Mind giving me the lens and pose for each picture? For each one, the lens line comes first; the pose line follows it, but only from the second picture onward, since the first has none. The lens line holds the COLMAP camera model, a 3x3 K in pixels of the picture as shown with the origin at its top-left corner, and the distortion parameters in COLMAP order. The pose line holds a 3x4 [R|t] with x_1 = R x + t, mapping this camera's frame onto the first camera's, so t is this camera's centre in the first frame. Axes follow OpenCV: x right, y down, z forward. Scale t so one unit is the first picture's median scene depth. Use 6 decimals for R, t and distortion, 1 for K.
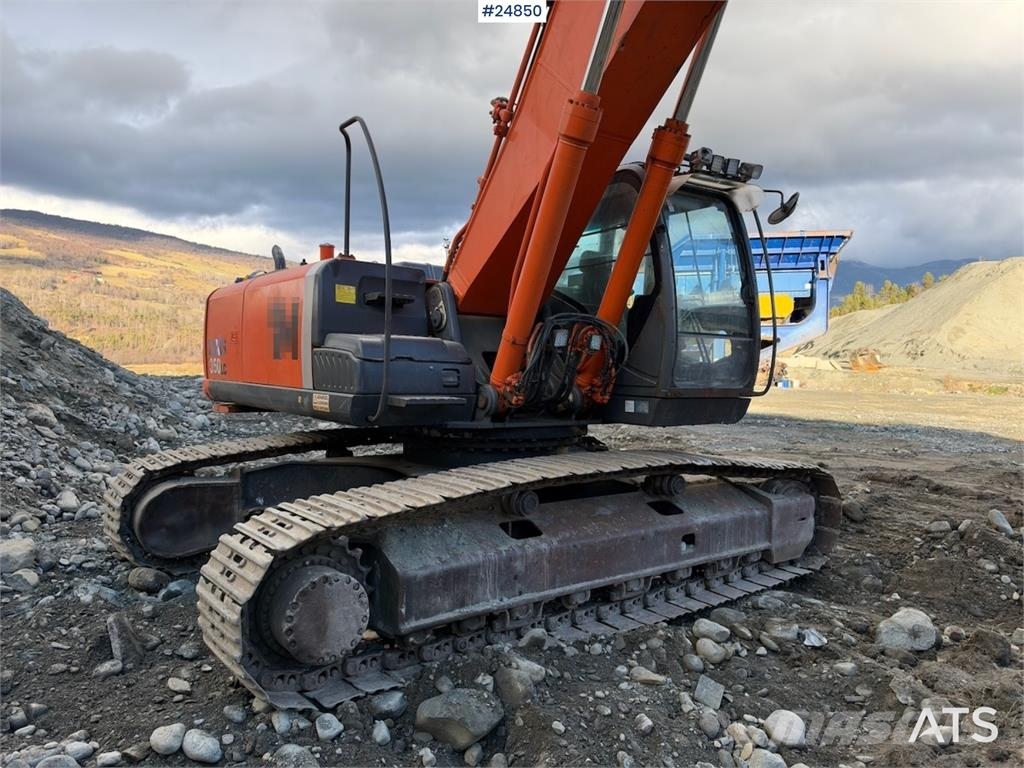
lens RADIAL K [[737.4, 0, 516.0], [0, 737.4, 386.4], [0, 0, 1]] dist [0.048924, -0.086543]
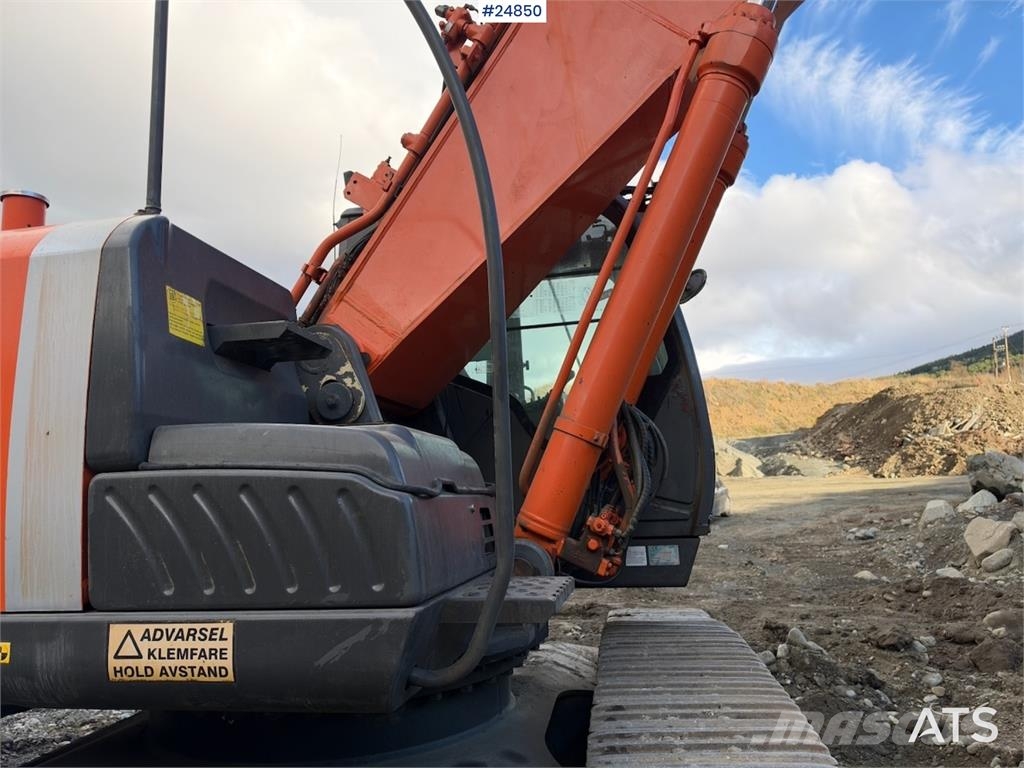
lens RADIAL K [[737.4, 0, 514.0], [0, 737.4, 377.4], [0, 0, 1]] dist [0.048924, -0.086543]
pose [[0.720414, 0.059397, 0.690997, -0.363931], [0.074961, 0.983821, -0.162720, -0.027108], [-0.689482, 0.169023, 0.704305, 0.653095]]
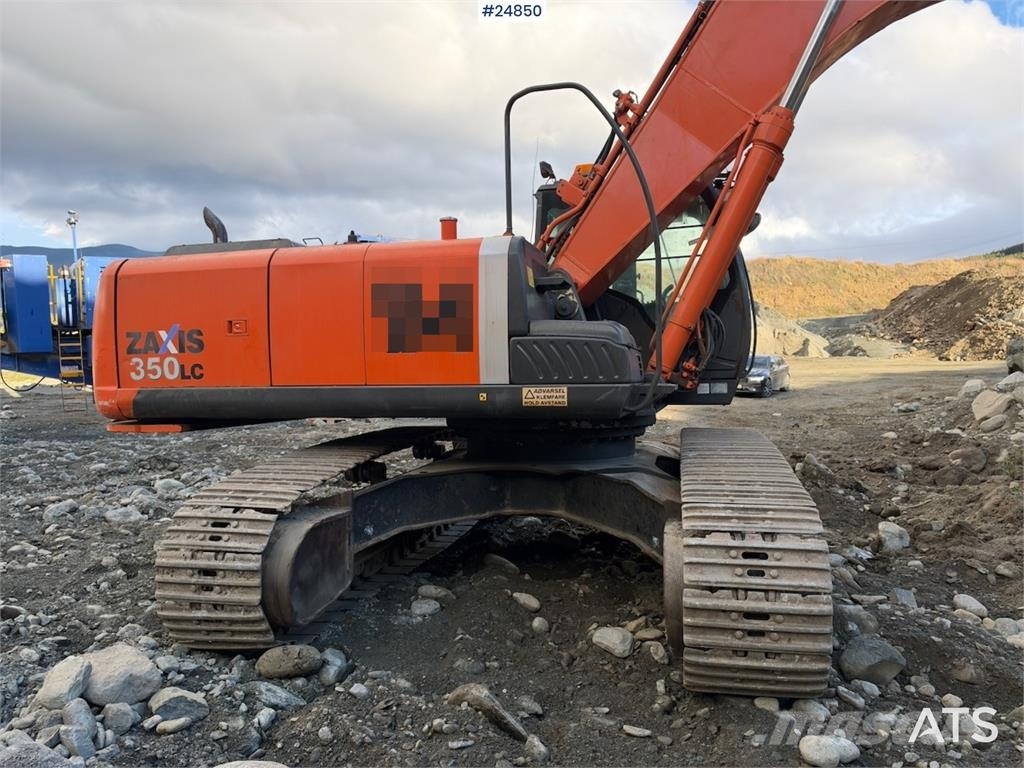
lens RADIAL K [[737.4, 0, 502.9], [0, 737.4, 381.6], [0, 0, 1]] dist [0.048924, -0.086543]
pose [[0.786250, -0.039302, 0.616657, -0.816587], [0.045905, 0.998933, 0.005137, -0.003253], [-0.616201, 0.024269, 0.787215, 0.324529]]
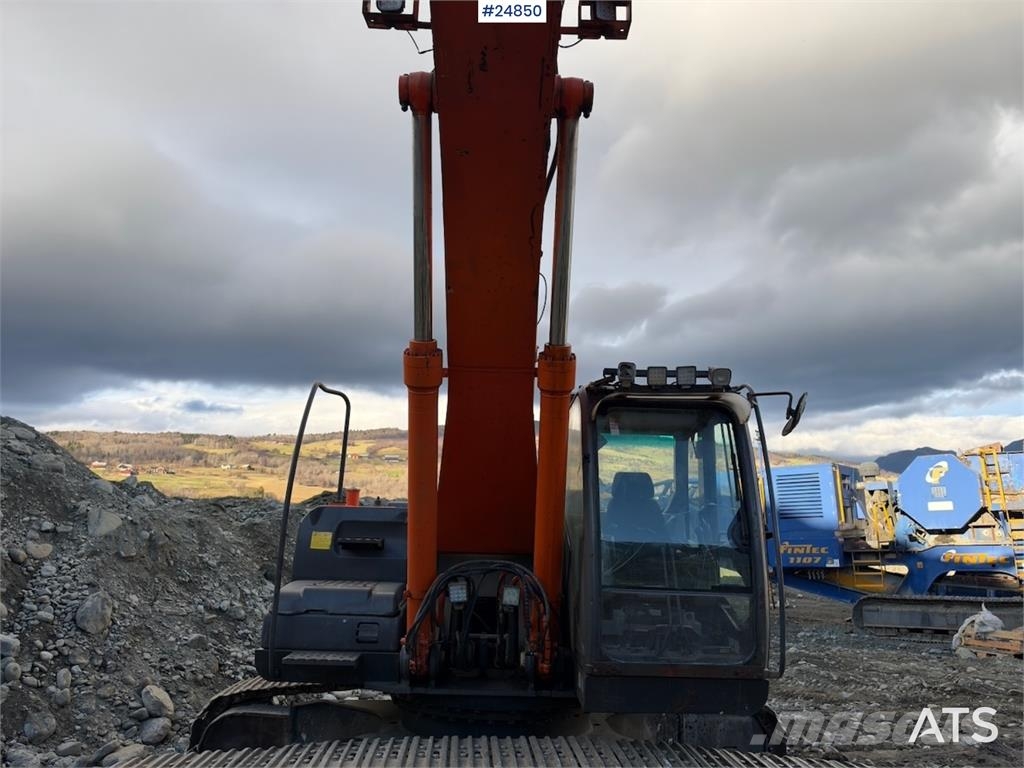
lens RADIAL K [[737.4, 0, 515.8], [0, 737.4, 387.6], [0, 0, 1]] dist [0.048924, -0.086543]
pose [[0.824958, -0.117223, -0.552904, 0.612623], [-0.021224, 0.971141, -0.237561, -0.091916], [0.564795, 0.207713, 0.798662, 0.271551]]
